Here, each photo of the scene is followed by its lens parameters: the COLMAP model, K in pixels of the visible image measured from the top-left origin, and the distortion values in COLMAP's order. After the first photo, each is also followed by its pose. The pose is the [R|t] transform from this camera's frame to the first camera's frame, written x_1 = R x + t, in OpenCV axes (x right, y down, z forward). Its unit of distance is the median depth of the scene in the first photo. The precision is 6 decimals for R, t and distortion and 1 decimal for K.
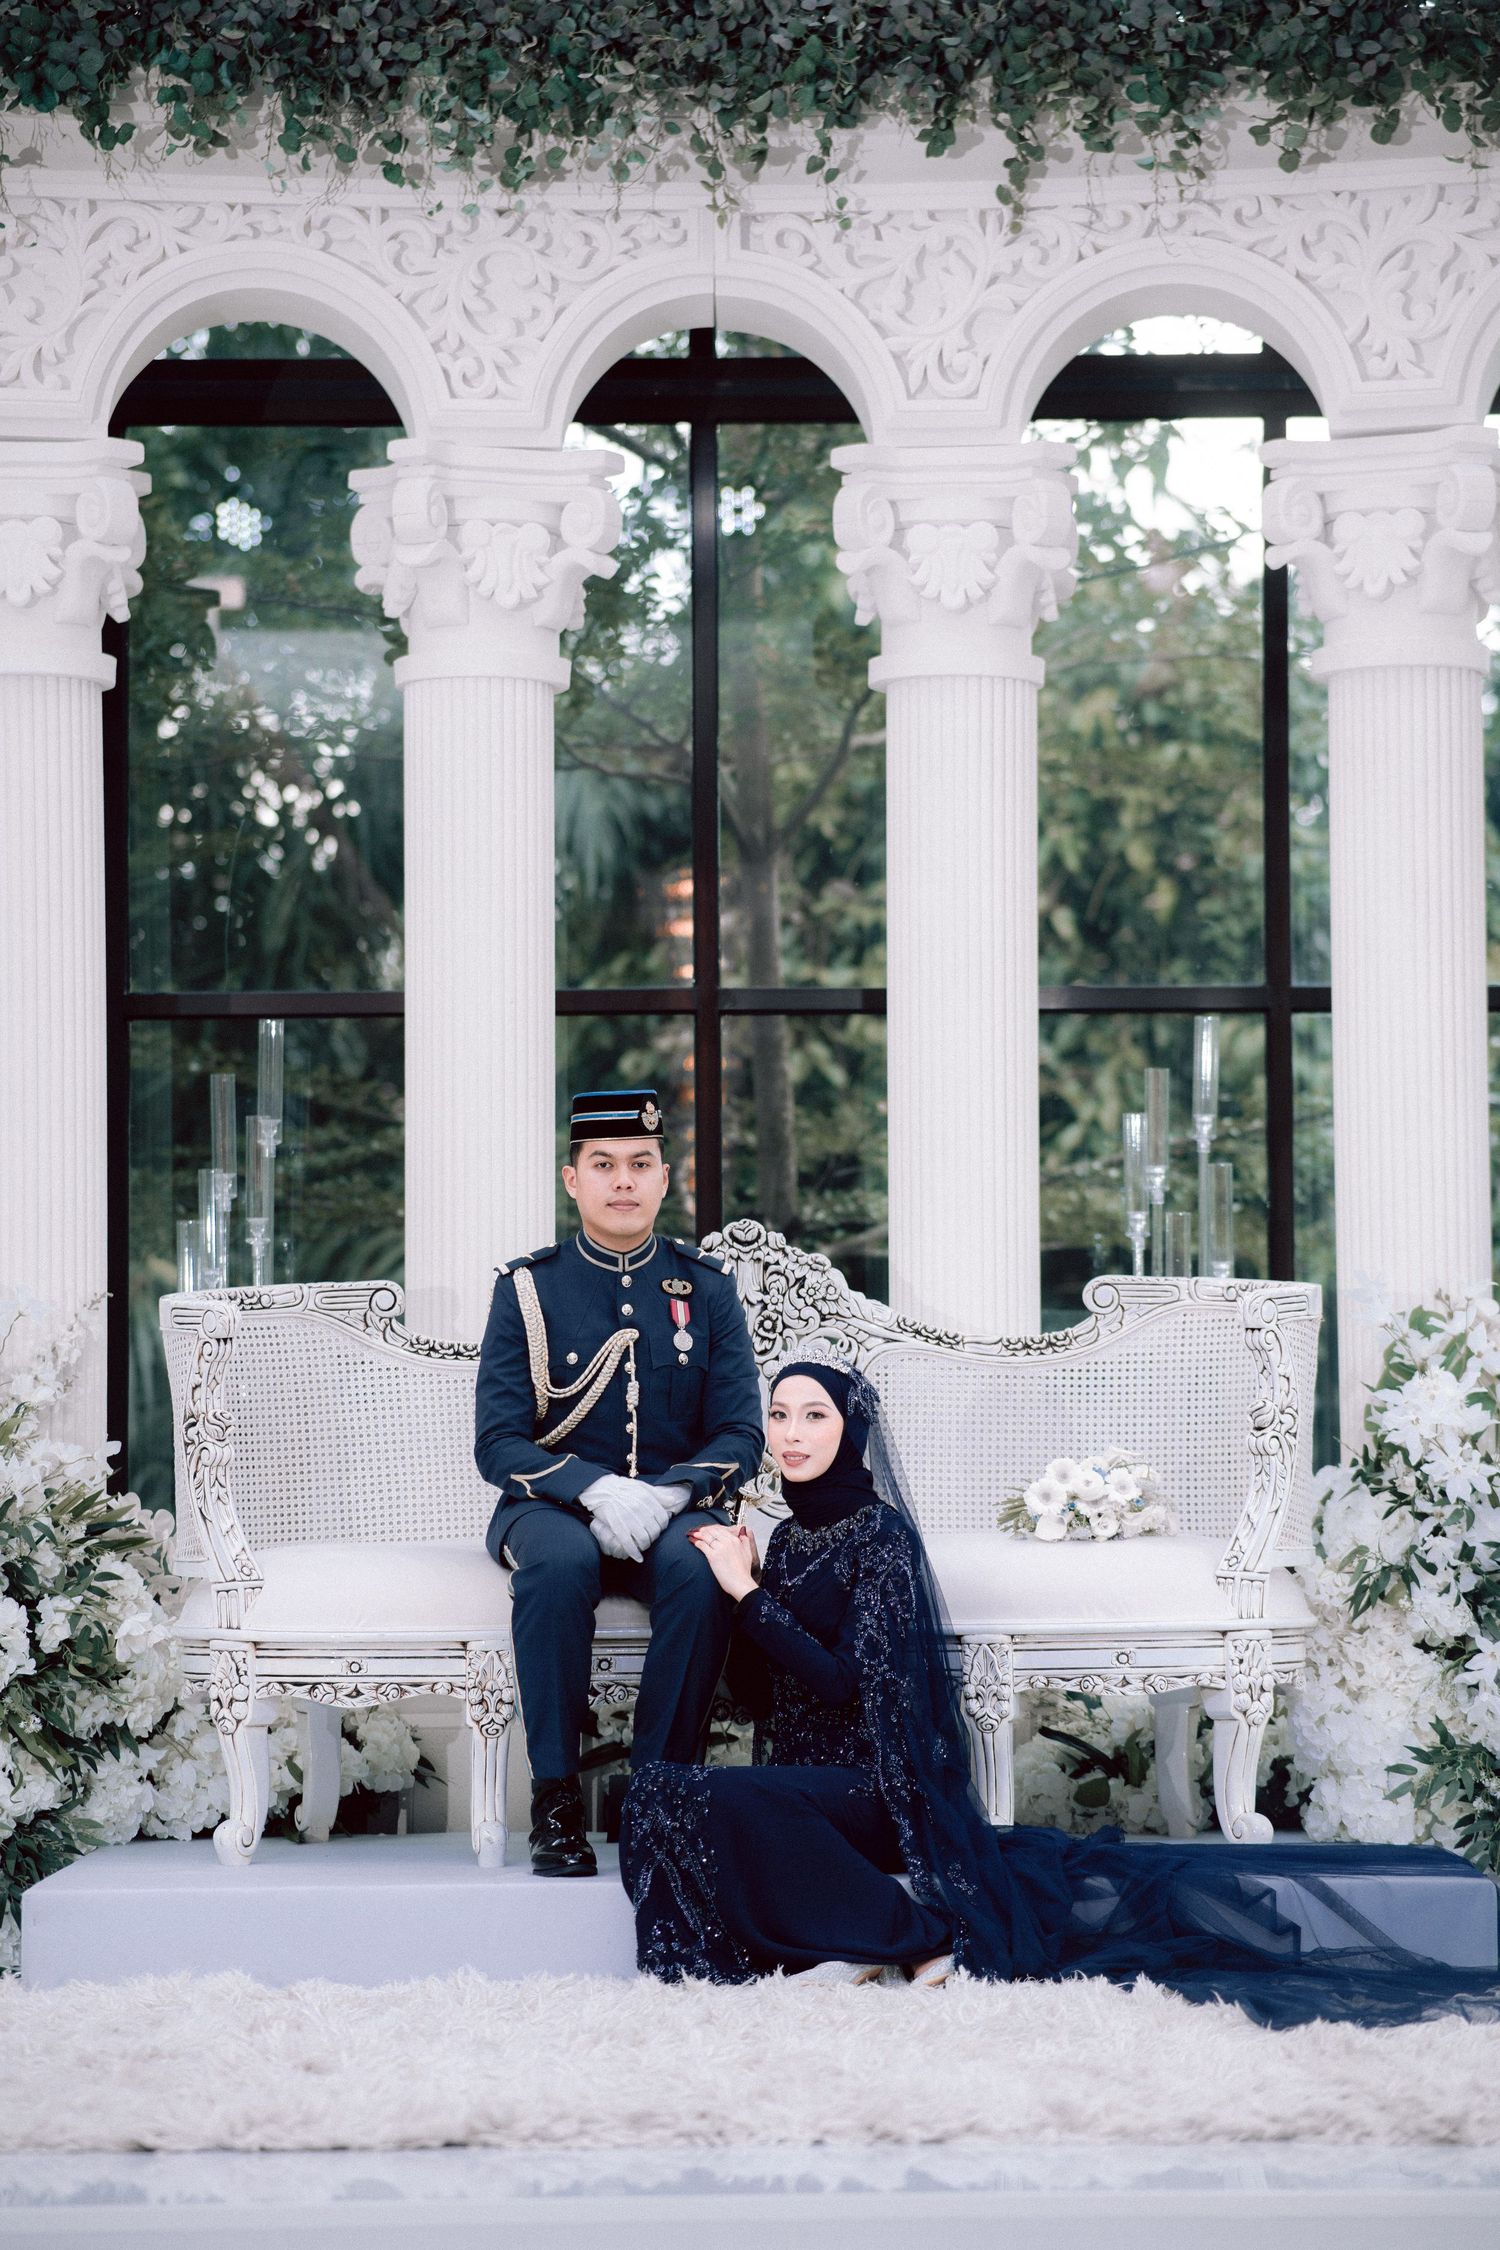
lens RADIAL K [[5425.0, 0, 741.7], [0, 5425.0, 1129.8], [0, 0, 1]] dist [0.574636, -1.508233]
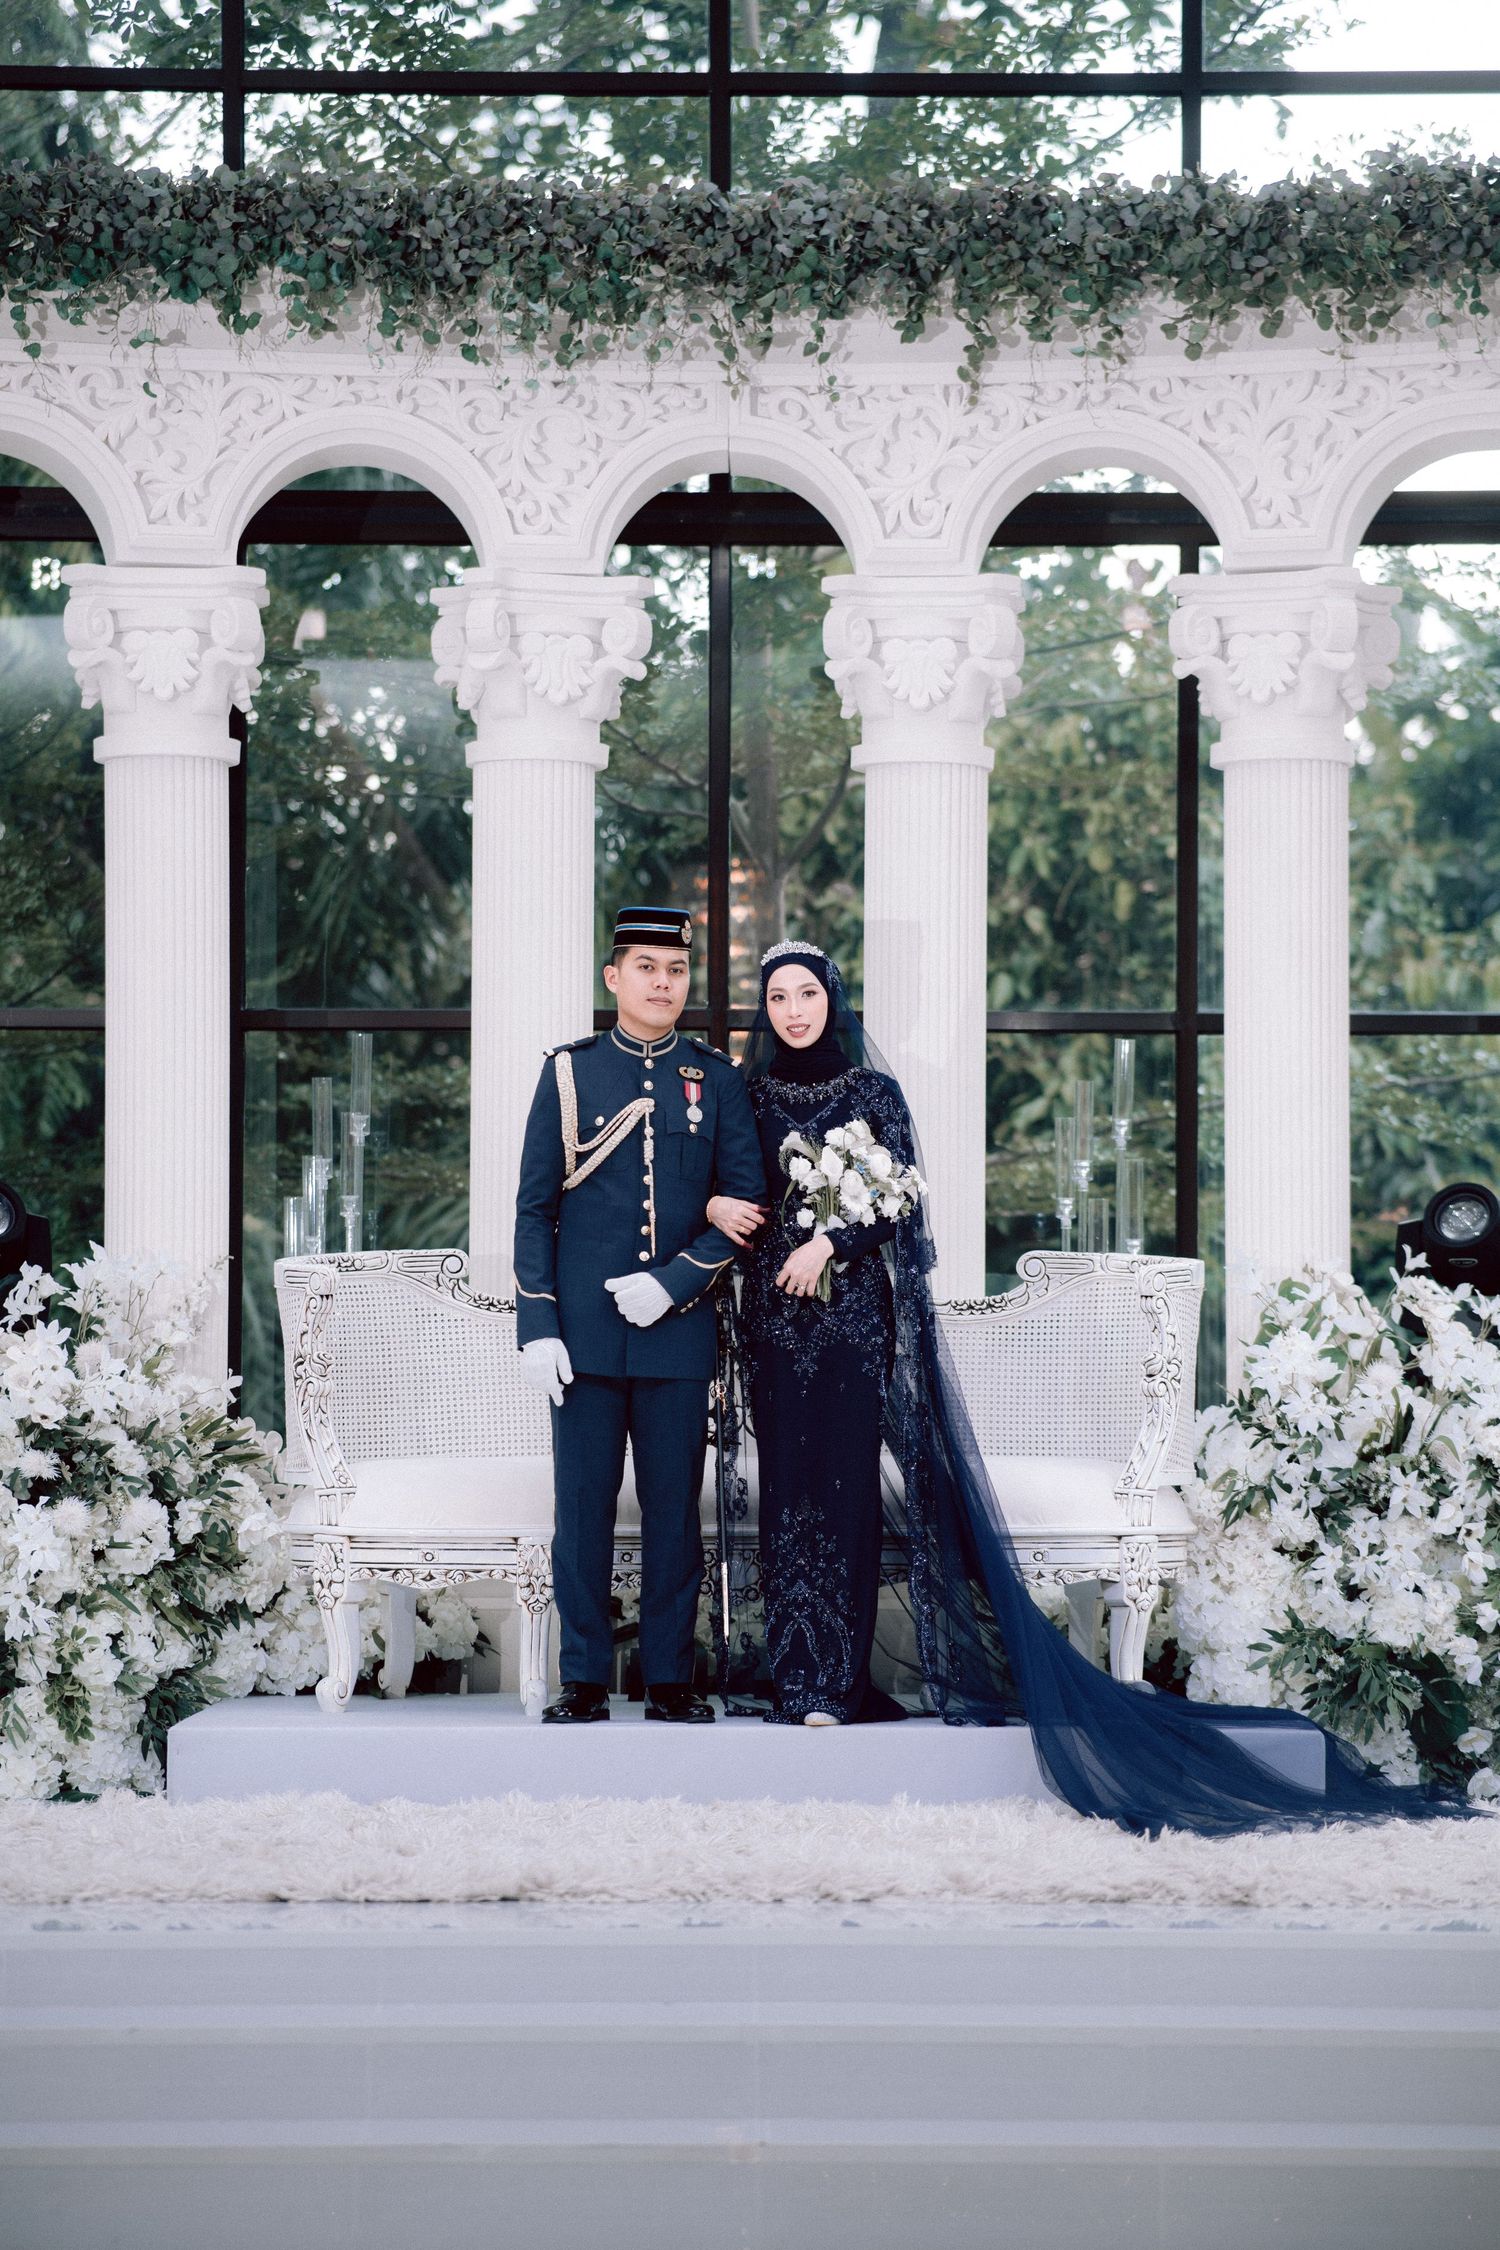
lens RADIAL K [[5347.7, 0, 750.0], [0, 5347.7, 1125.0], [0, 0, 1]] dist [0.610502, -0.186074]
pose [[0.999930, 0.010332, -0.005795, 0.008634], [-0.010272, 0.999895, 0.010214, -0.013546], [0.005900, -0.010154, 0.999931, -0.218545]]
